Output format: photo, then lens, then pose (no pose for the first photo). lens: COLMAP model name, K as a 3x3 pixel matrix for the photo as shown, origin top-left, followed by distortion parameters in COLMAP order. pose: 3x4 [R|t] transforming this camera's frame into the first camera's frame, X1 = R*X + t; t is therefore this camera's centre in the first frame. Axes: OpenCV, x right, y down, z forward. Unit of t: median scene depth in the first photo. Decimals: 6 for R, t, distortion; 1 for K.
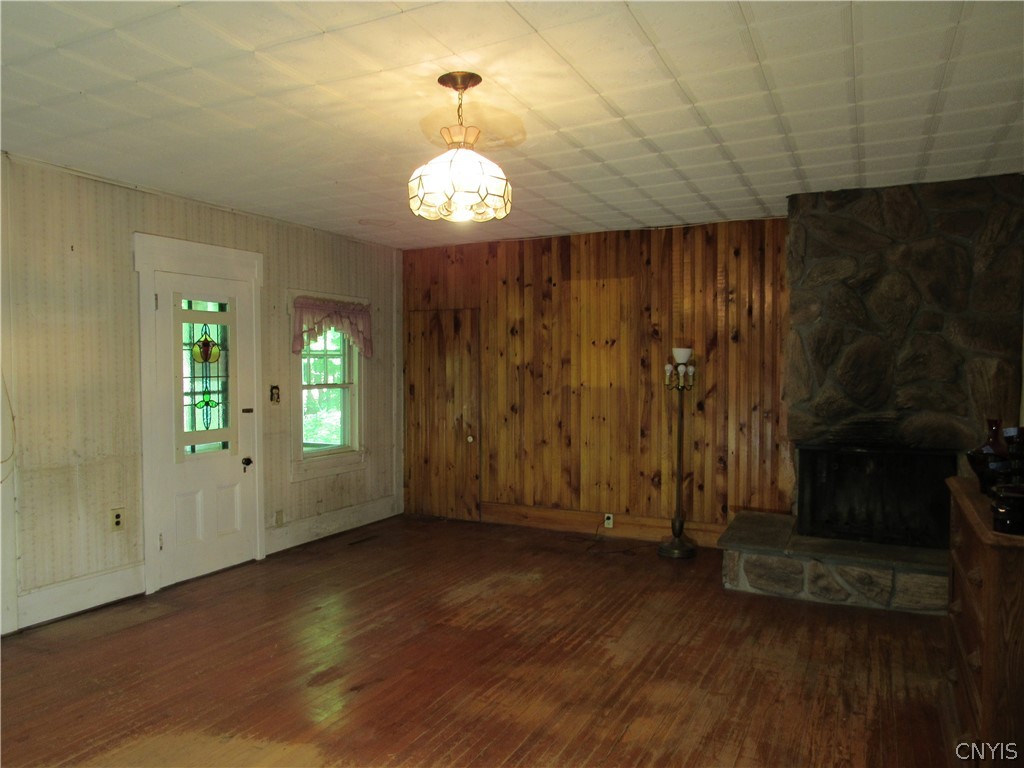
lens RADIAL K [[730.8, 0, 507.5], [0, 730.8, 380.9], [0, 0, 1]] dist [-0.029738, 0.021341]
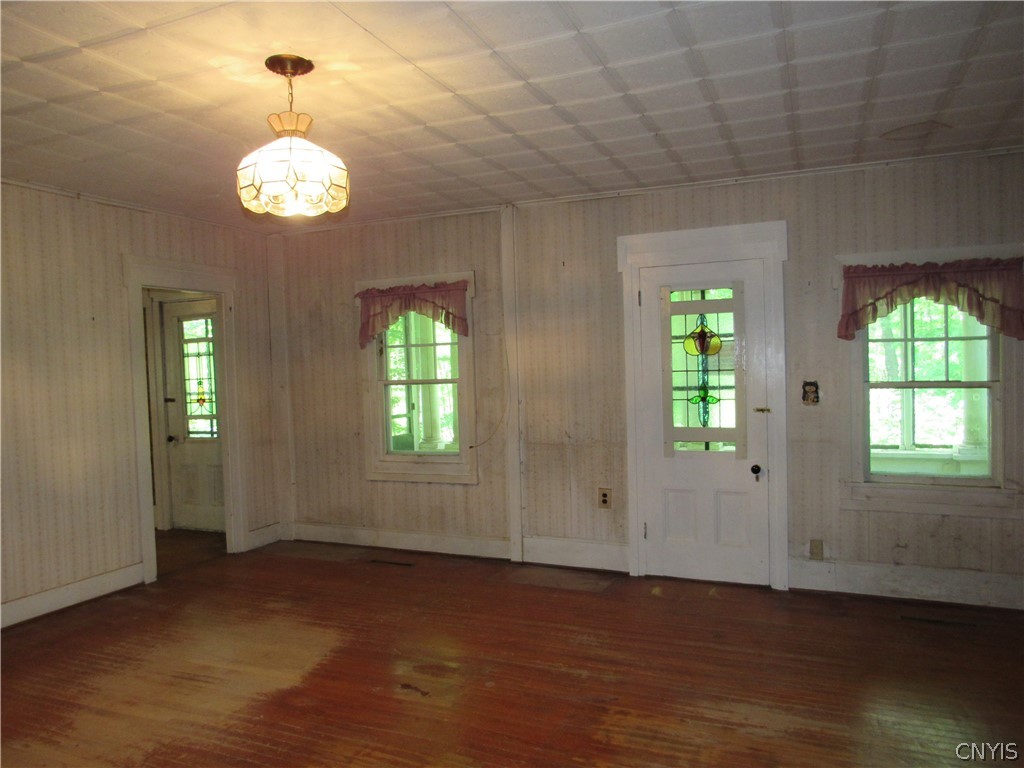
lens RADIAL K [[730.8, 0, 494.6], [0, 730.8, 380.9], [0, 0, 1]] dist [-0.029738, 0.021341]
pose [[0.069238, 0.023123, -0.997332, 0.560710], [-0.002370, 0.999732, 0.023014, -0.014987], [0.997597, 0.000770, 0.069274, 0.745553]]
